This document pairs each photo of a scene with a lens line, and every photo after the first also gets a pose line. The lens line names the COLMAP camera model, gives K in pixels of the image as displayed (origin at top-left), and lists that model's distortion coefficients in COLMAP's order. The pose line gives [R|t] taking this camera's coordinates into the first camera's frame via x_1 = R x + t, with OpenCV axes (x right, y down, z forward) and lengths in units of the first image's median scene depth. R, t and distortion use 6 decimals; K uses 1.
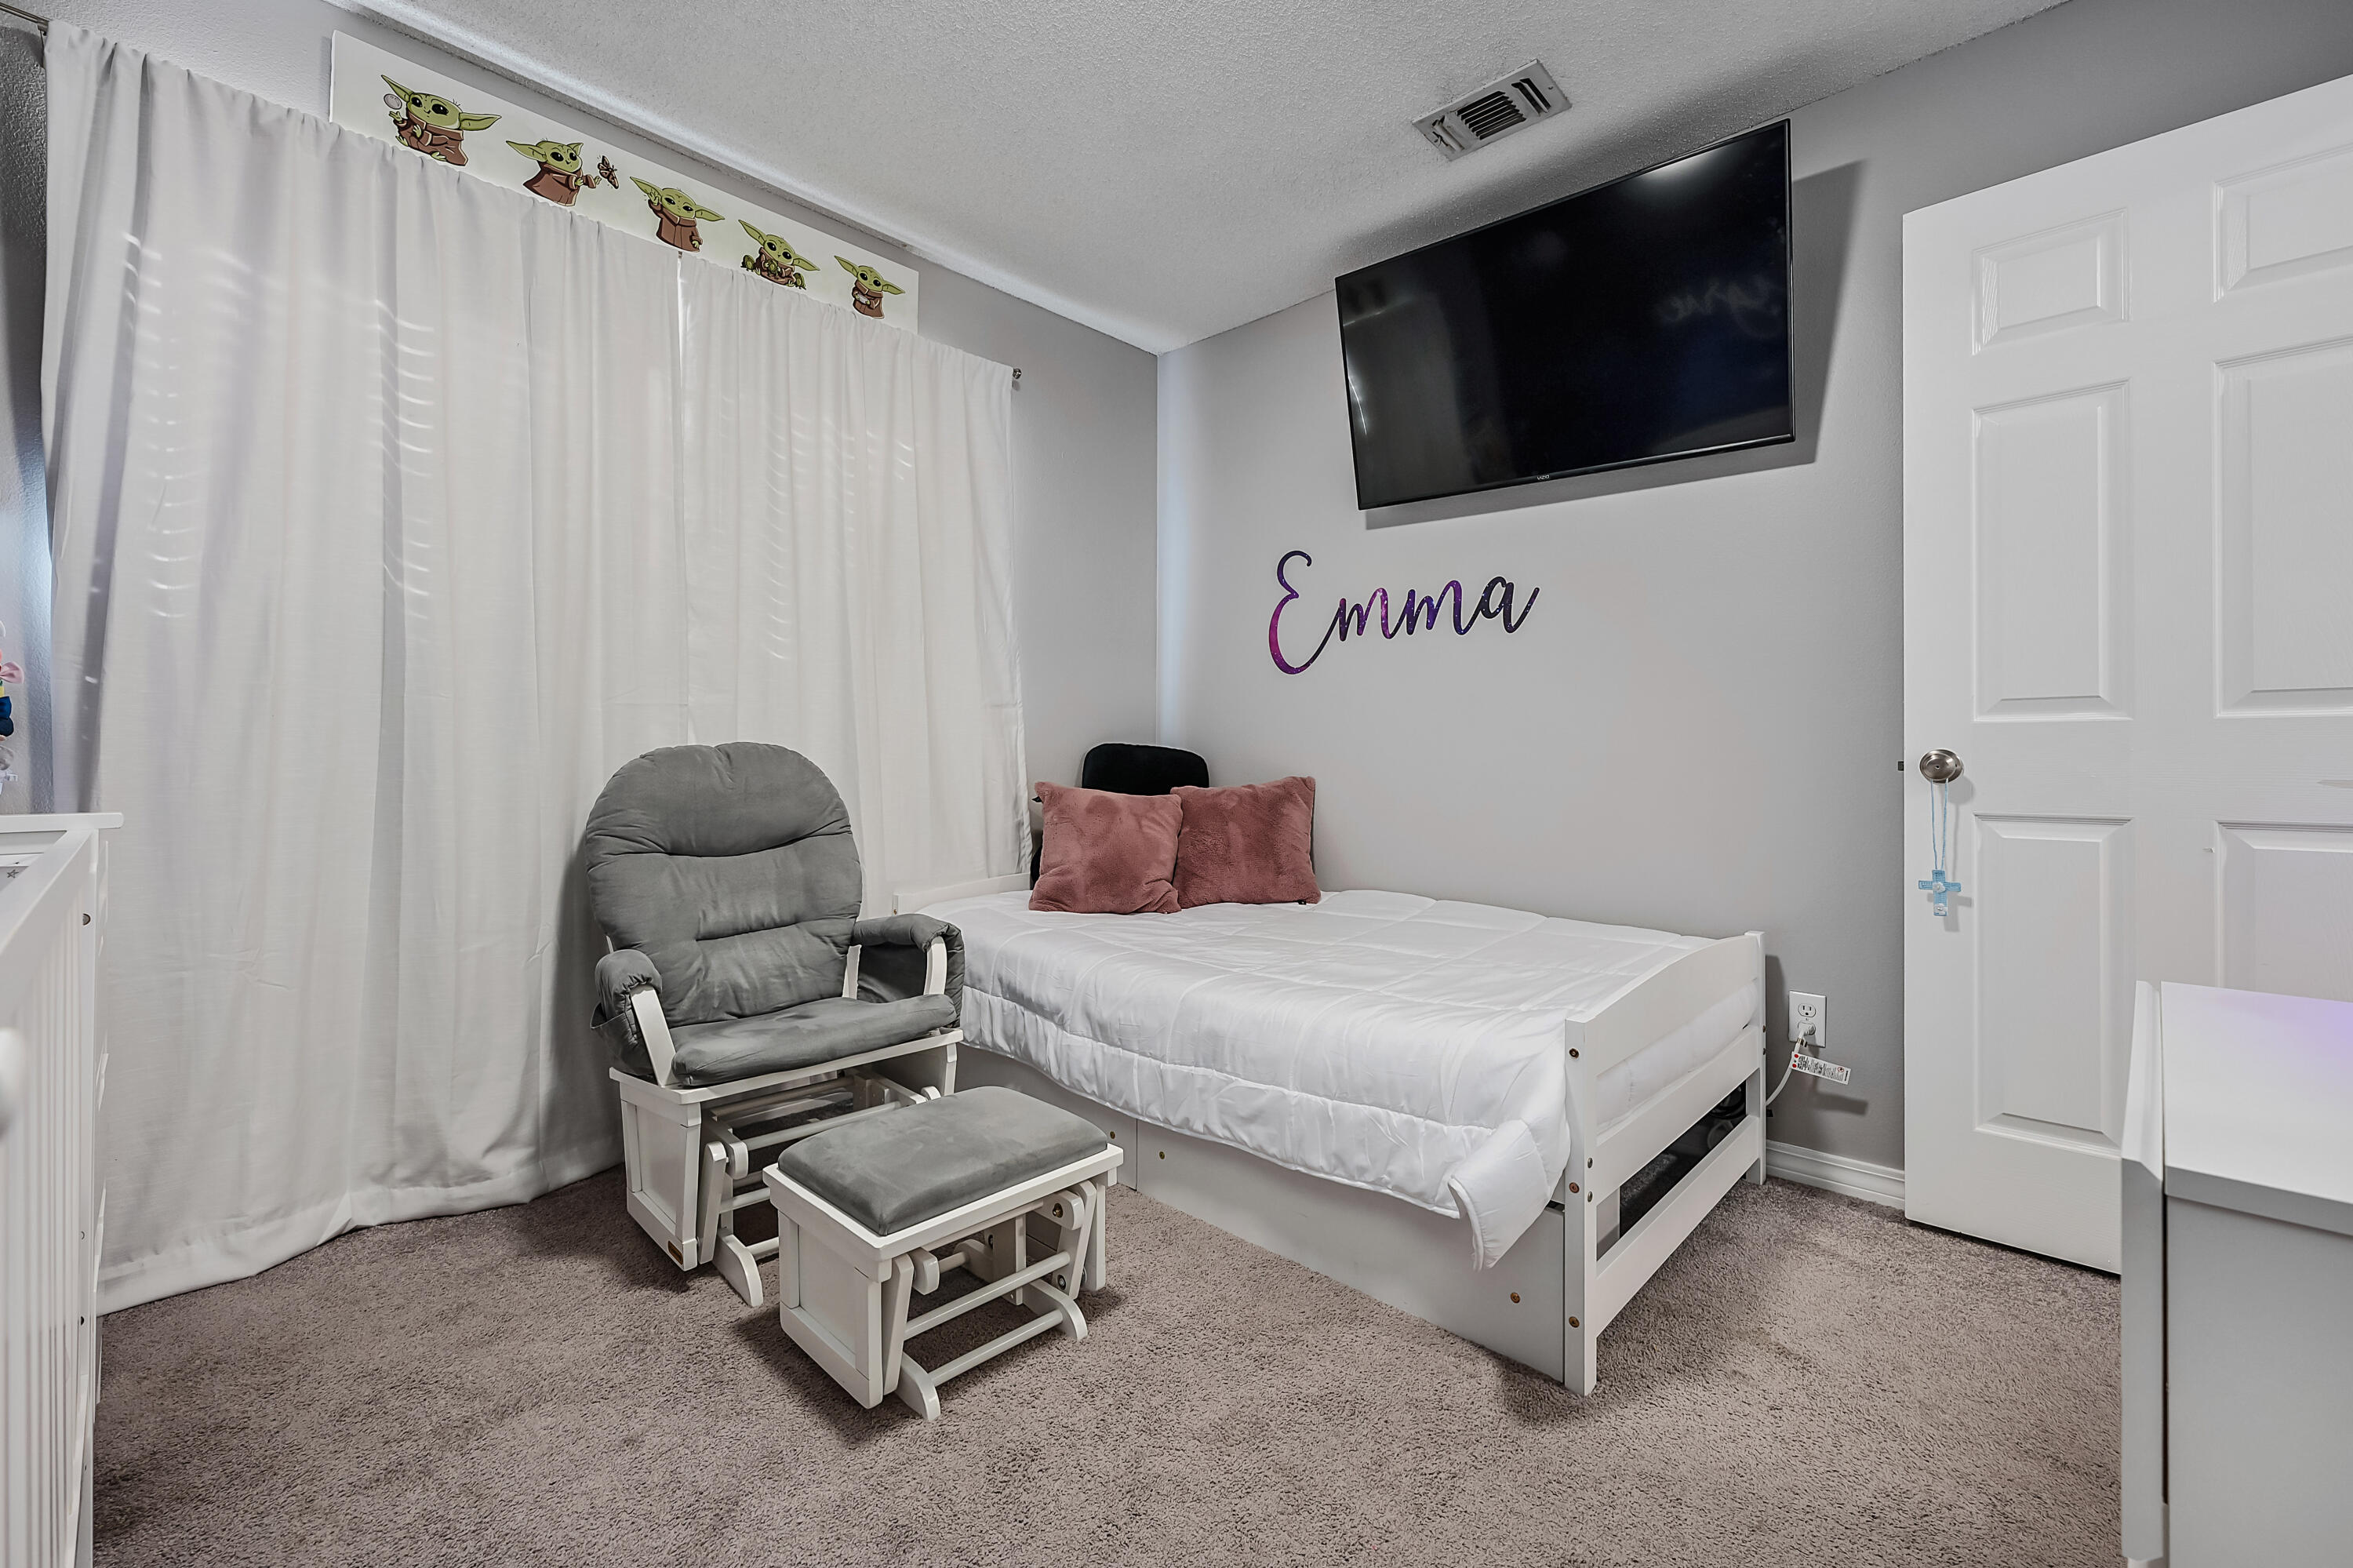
lens RADIAL K [[955.1, 0, 1183.5], [0, 955.1, 754.7], [0, 0, 1]] dist [-0.000259, -0.000330]
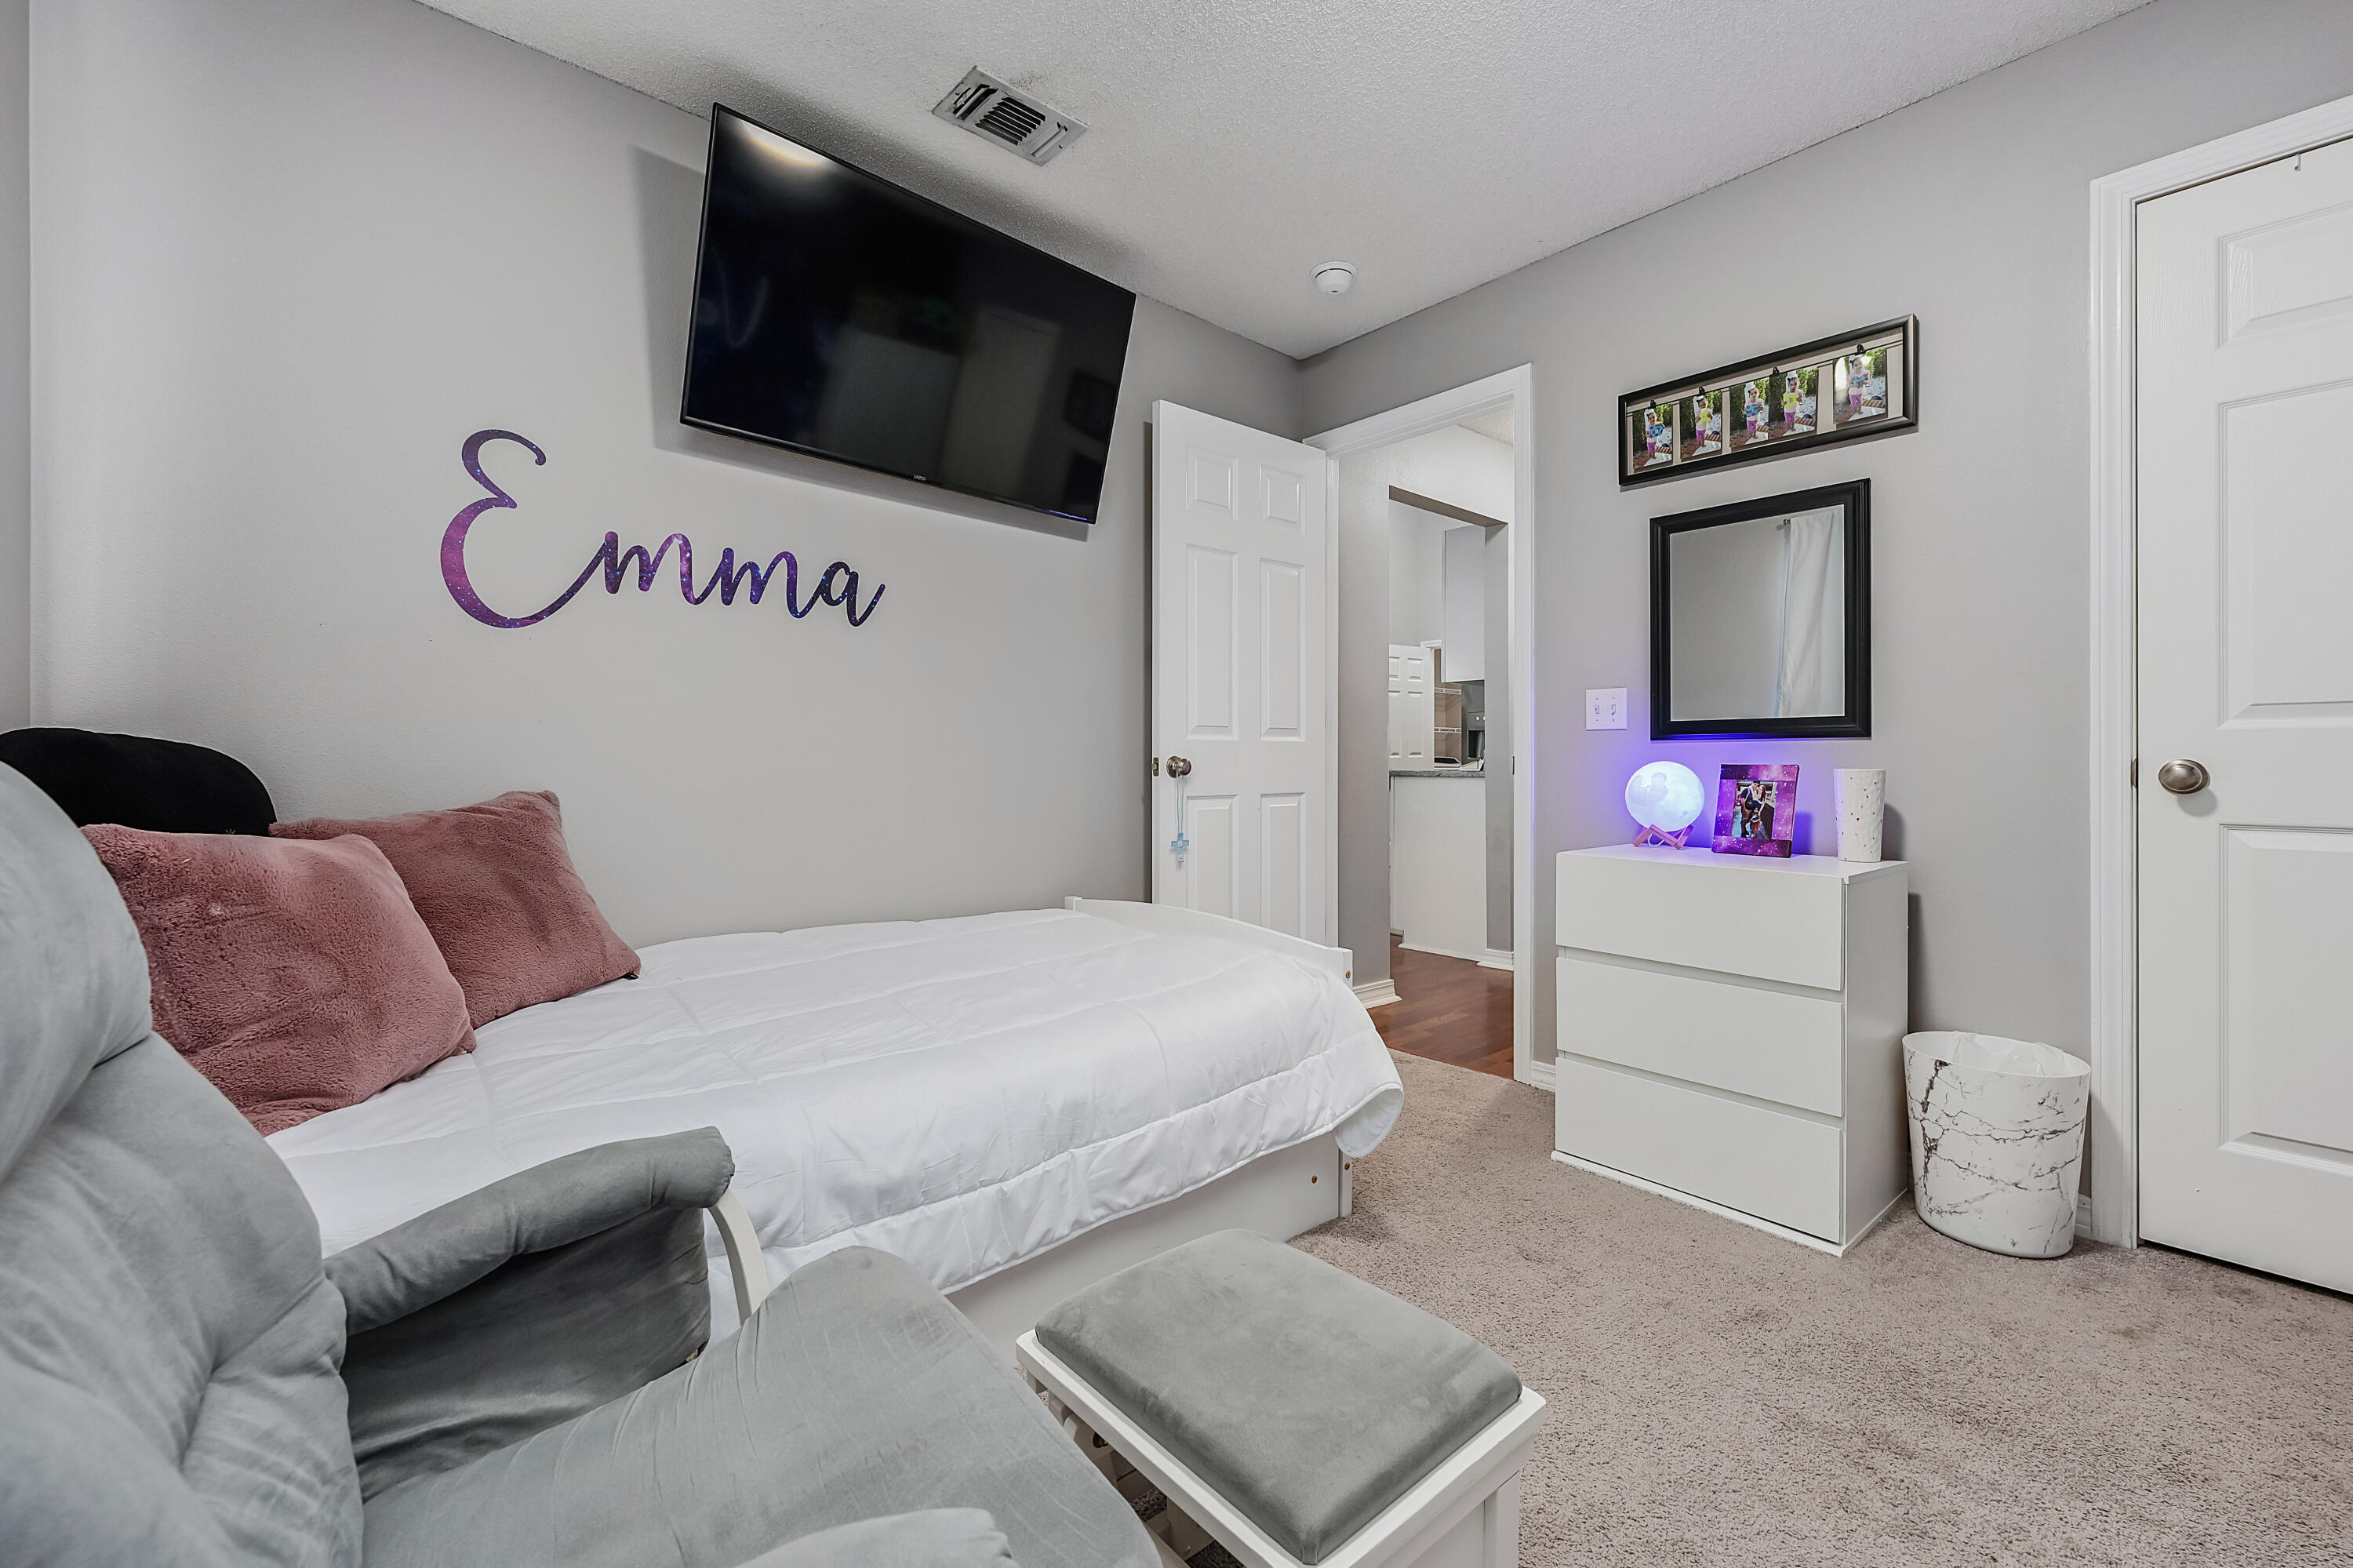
lens RADIAL K [[955.1, 0, 1164.3], [0, 955.1, 765.4], [0, 0, 1]] dist [-0.000259, -0.000330]
pose [[0.122583, -0.006292, 0.992438, -0.538207], [-0.004620, 0.999965, 0.006911, -0.000587], [-0.992448, -0.005432, 0.122550, 0.586021]]
